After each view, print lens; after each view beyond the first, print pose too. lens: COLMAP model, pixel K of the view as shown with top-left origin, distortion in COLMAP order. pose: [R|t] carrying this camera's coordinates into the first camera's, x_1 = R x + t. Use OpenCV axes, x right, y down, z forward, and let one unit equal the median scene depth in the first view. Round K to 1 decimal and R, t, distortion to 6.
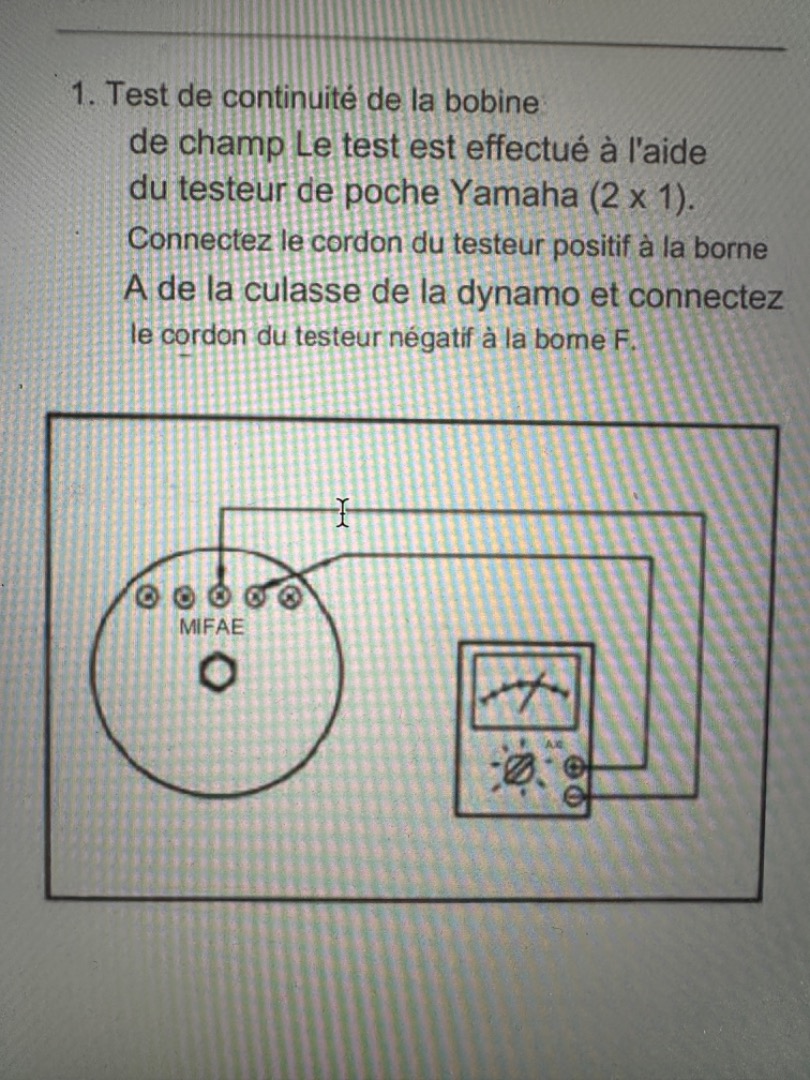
lens RADIAL K [[750.7, 0, 403.0], [0, 750.7, 542.9], [0, 0, 1]] dist [-0.008905, 0.011530]
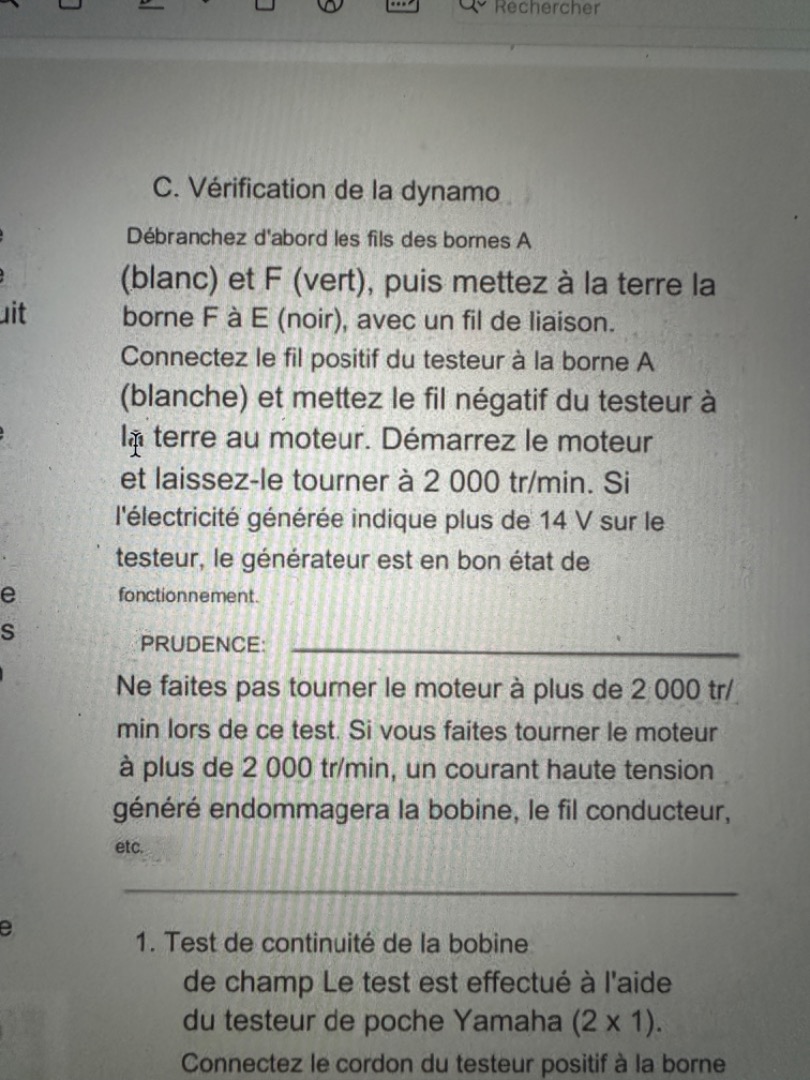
lens RADIAL K [[750.7, 0, 407.0], [0, 750.7, 536.7], [0, 0, 1]] dist [-0.008905, 0.011530]
pose [[0.999909, -0.002301, -0.013327, 0.007125], [0.001805, 0.999308, -0.037161, -1.186924], [0.013404, 0.037133, 0.999220, -0.209414]]
